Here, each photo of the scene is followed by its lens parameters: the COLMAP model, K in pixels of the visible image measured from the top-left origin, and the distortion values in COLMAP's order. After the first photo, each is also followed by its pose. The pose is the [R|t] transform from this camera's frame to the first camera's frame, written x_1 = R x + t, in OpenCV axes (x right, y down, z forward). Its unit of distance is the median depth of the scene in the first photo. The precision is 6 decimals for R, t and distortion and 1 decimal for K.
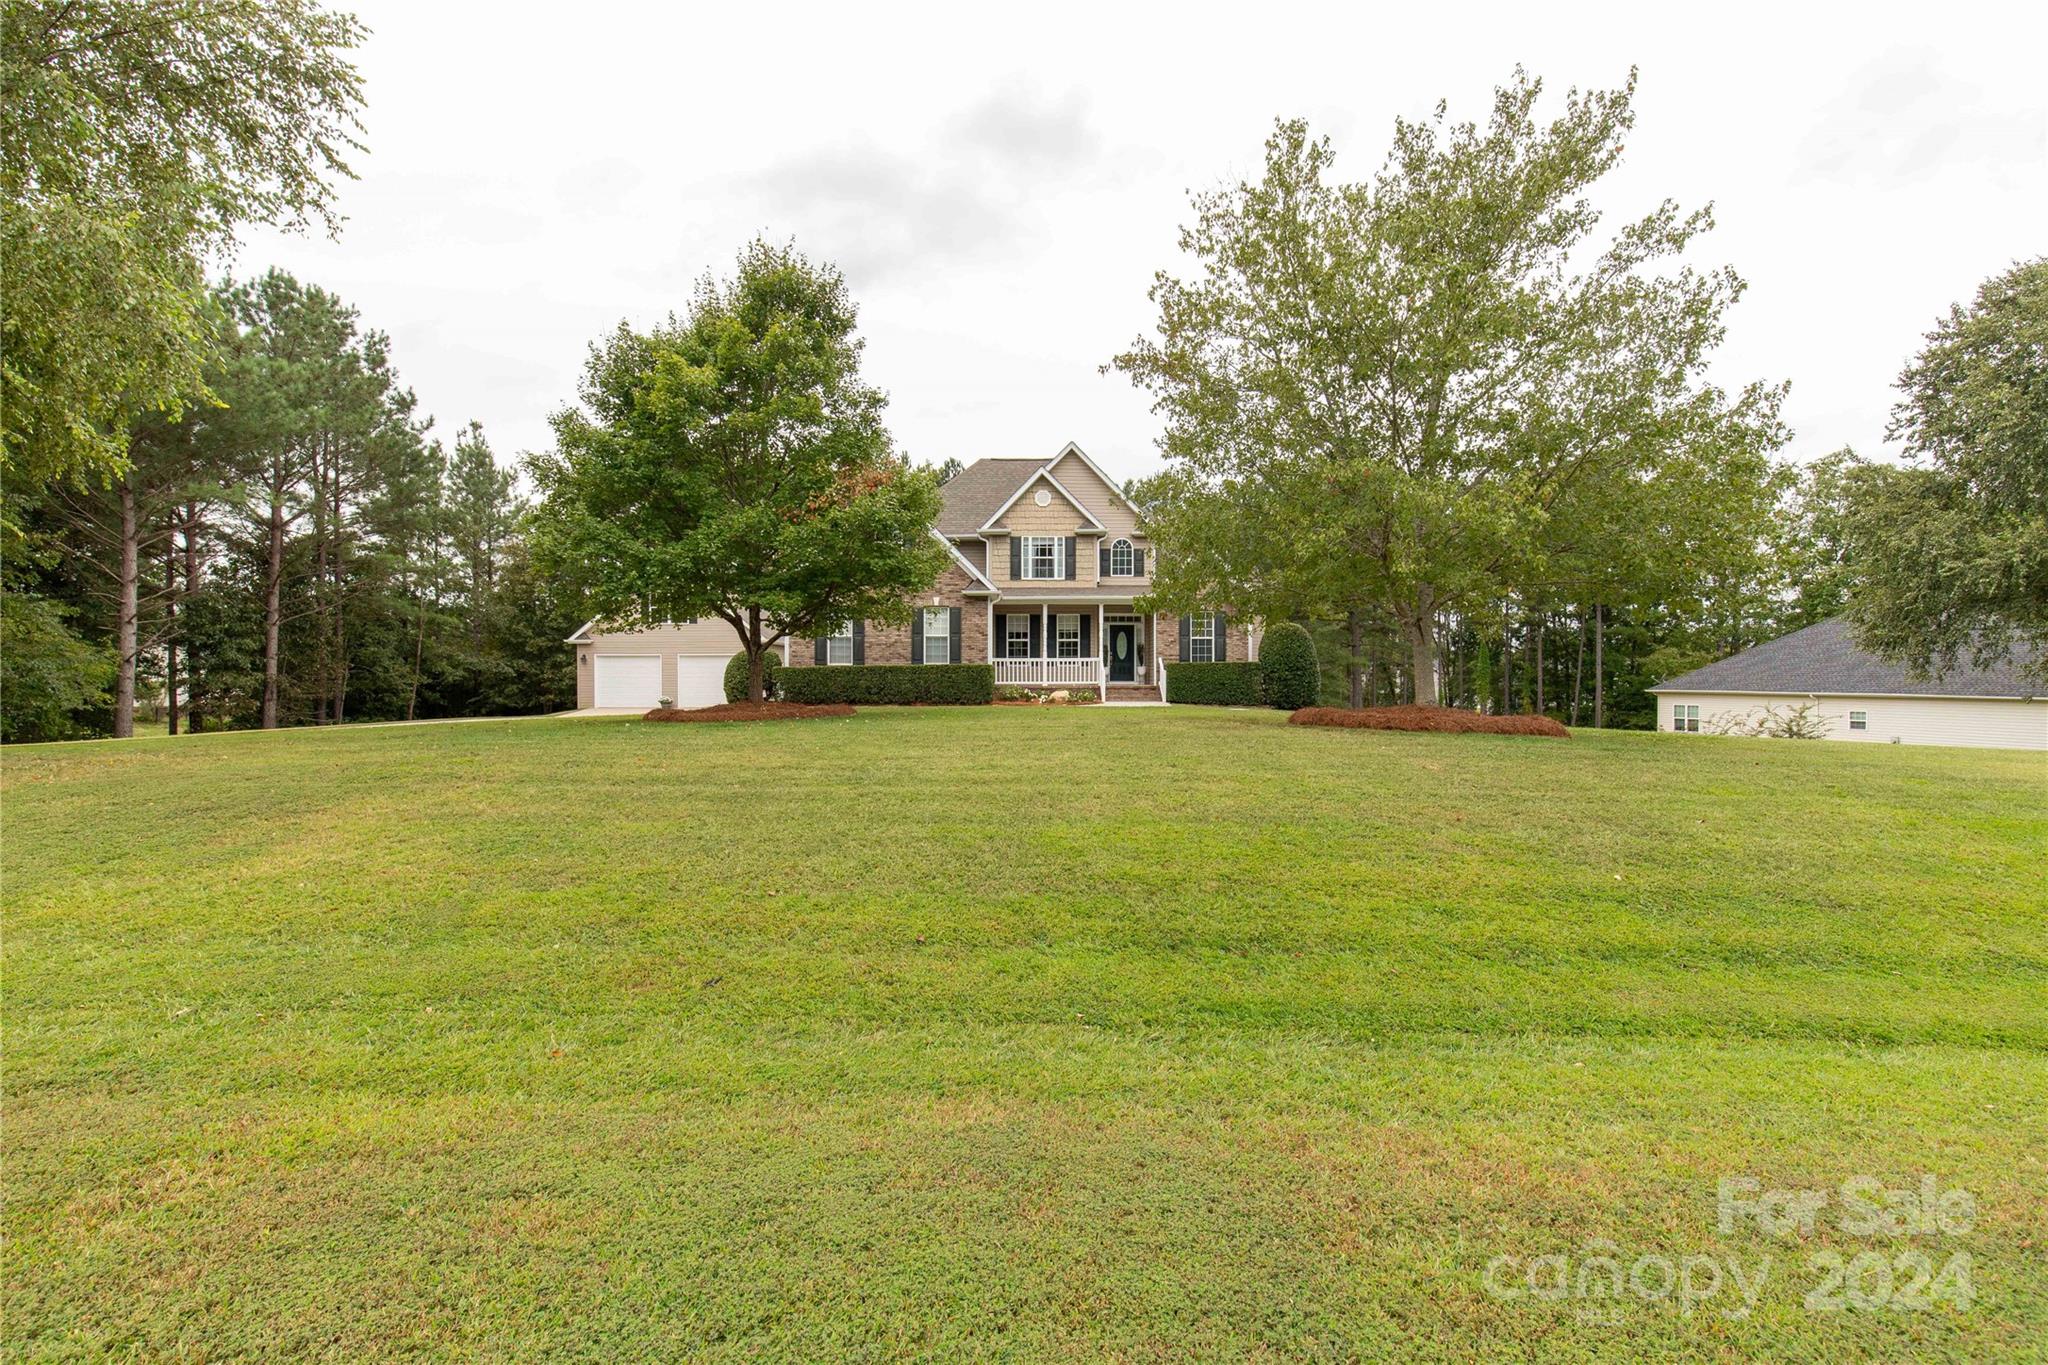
lens RADIAL K [[918.9, 0, 1024.0], [0, 918.9, 682.5], [0, 0, 1]] dist [-0.000158, 0.000757]
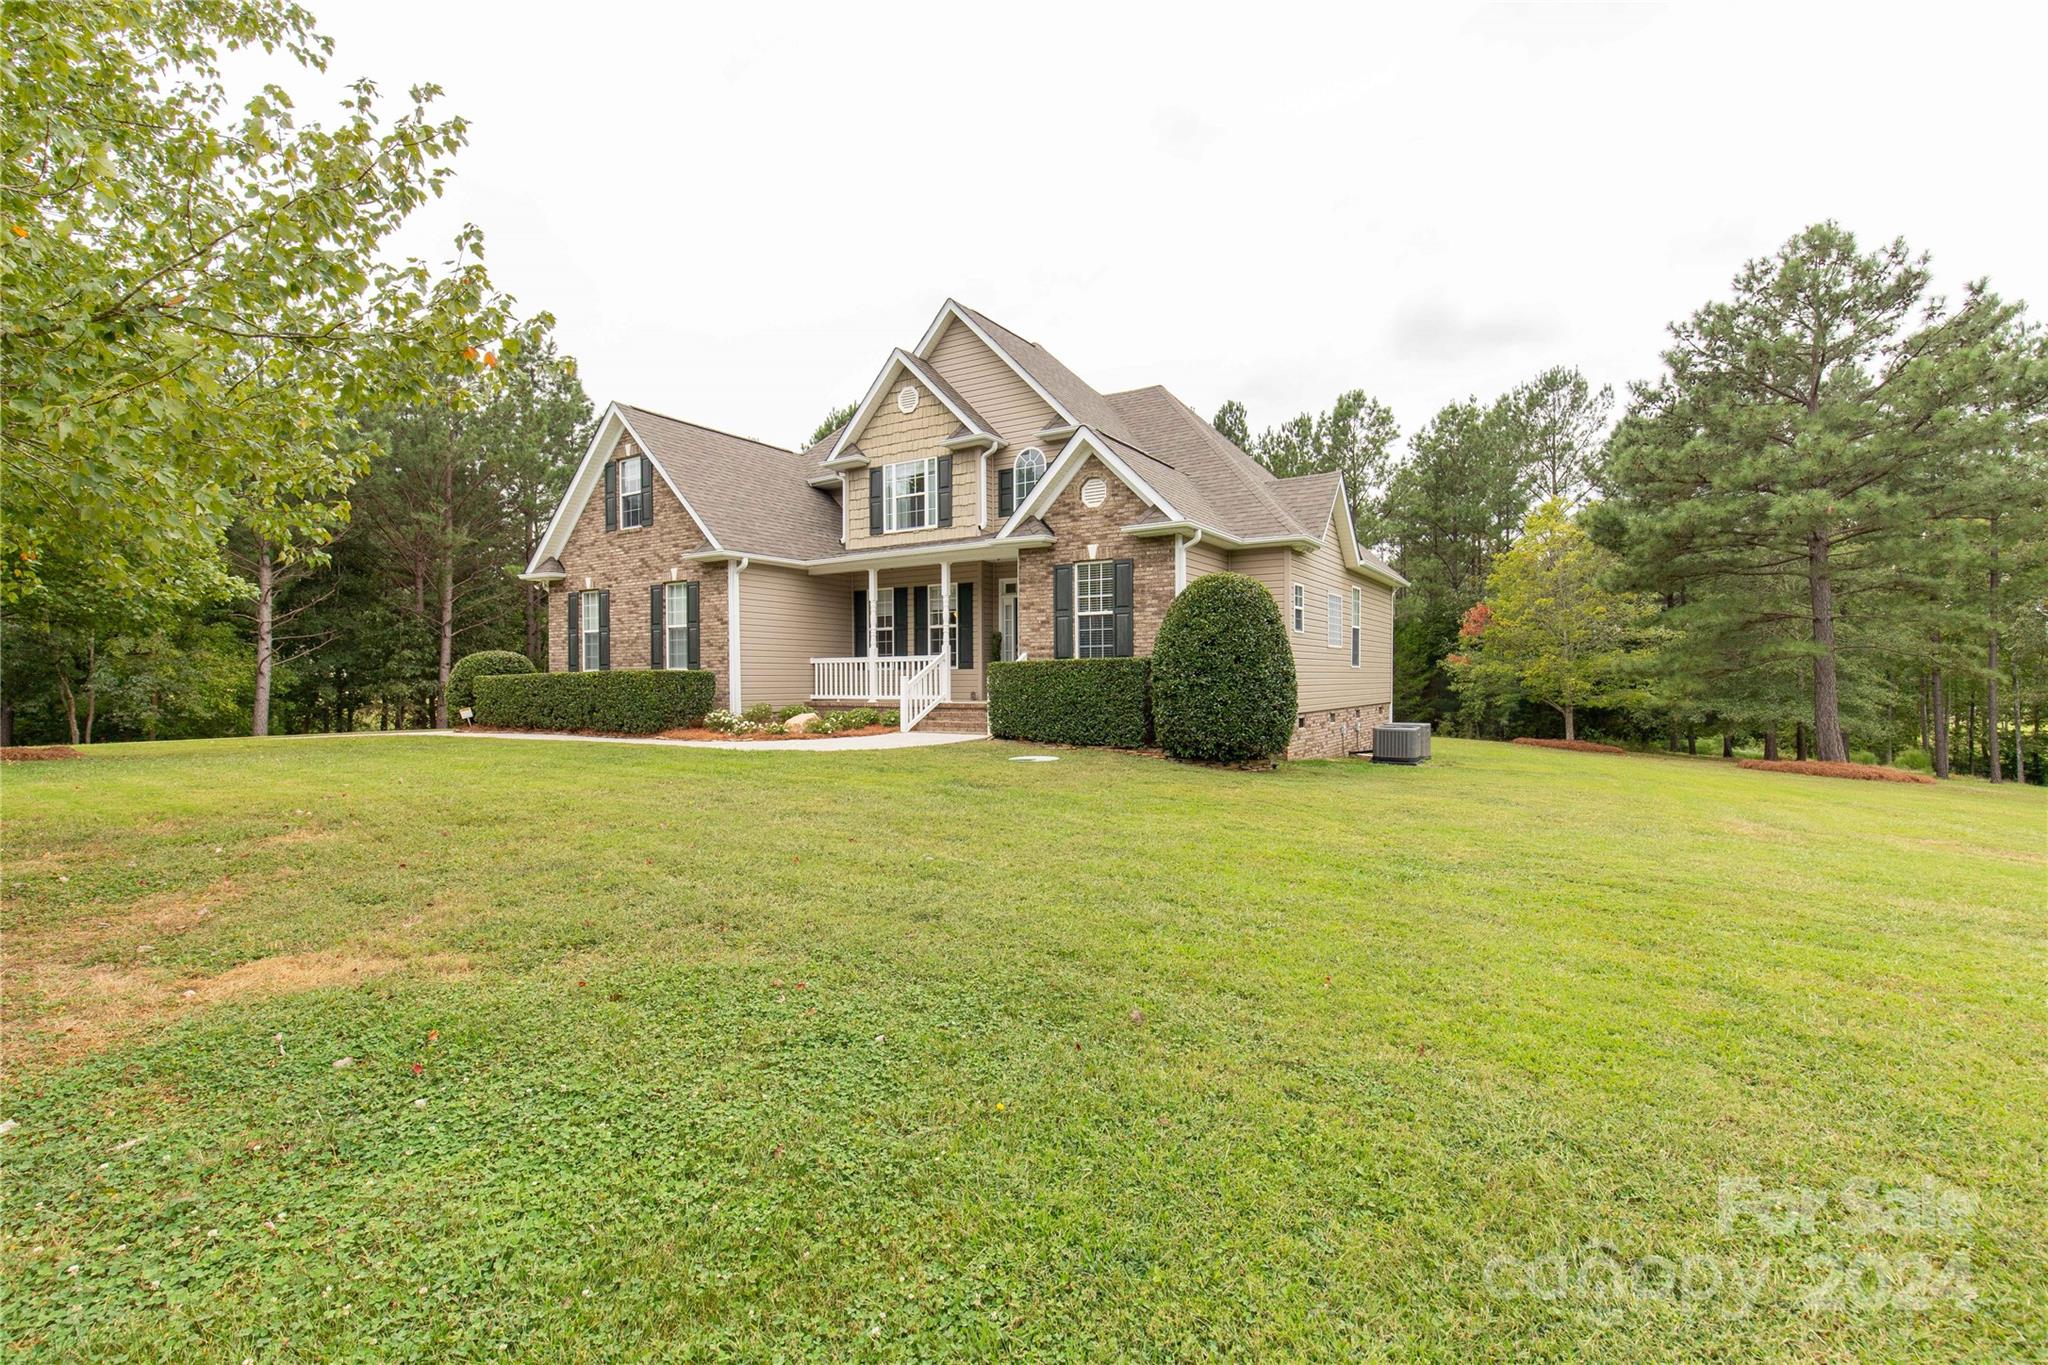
lens RADIAL K [[898.0, 0, 1024.0], [0, 898.0, 682.5], [0, 0, 1]] dist [-0.000665, -0.000334]
pose [[0.853263, -0.001495, -0.521478, 0.408651], [0.004683, 0.999978, 0.004796, -0.011330], [0.521459, -0.006534, 0.853251, 0.522476]]
